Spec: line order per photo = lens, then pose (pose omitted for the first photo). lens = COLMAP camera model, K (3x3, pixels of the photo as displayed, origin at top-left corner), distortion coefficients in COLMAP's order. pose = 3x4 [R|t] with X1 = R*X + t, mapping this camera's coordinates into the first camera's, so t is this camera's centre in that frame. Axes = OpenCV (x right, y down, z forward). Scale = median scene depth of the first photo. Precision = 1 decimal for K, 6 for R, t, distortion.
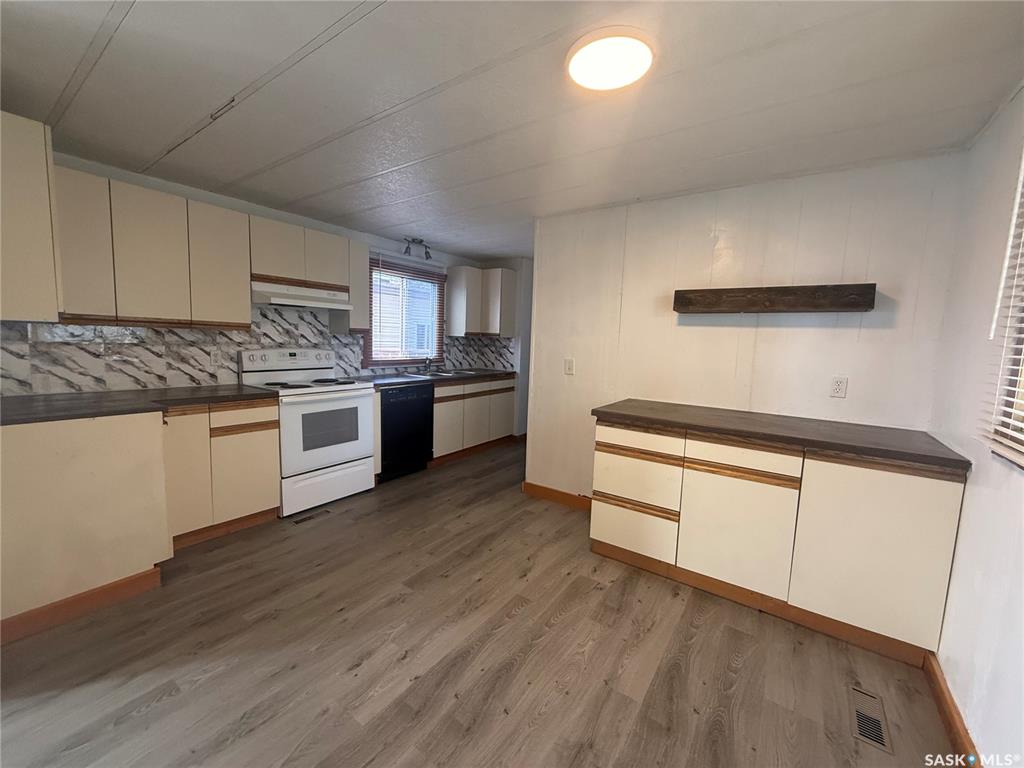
lens RADIAL K [[407.7, 0, 509.3], [0, 407.7, 387.3], [0, 0, 1]] dist [0.001769, -0.001674]
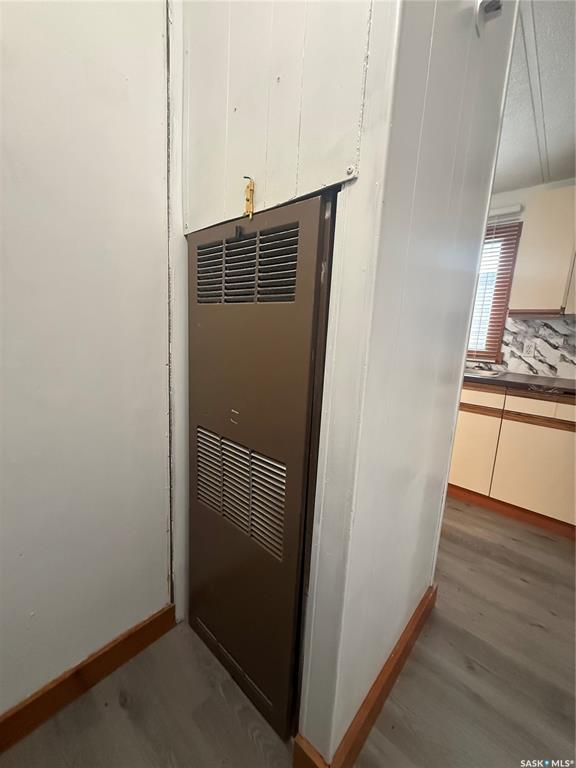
lens RADIAL K [[305.8, 0, 284.5], [0, 305.8, 388.2], [0, 0, 1]] dist [0.001769, -0.001674]
pose [[-0.124435, 0.185037, -0.974822, 0.520637], [-0.152050, 0.967298, 0.203018, -0.085863], [0.980508, 0.173485, -0.092231, 0.950143]]
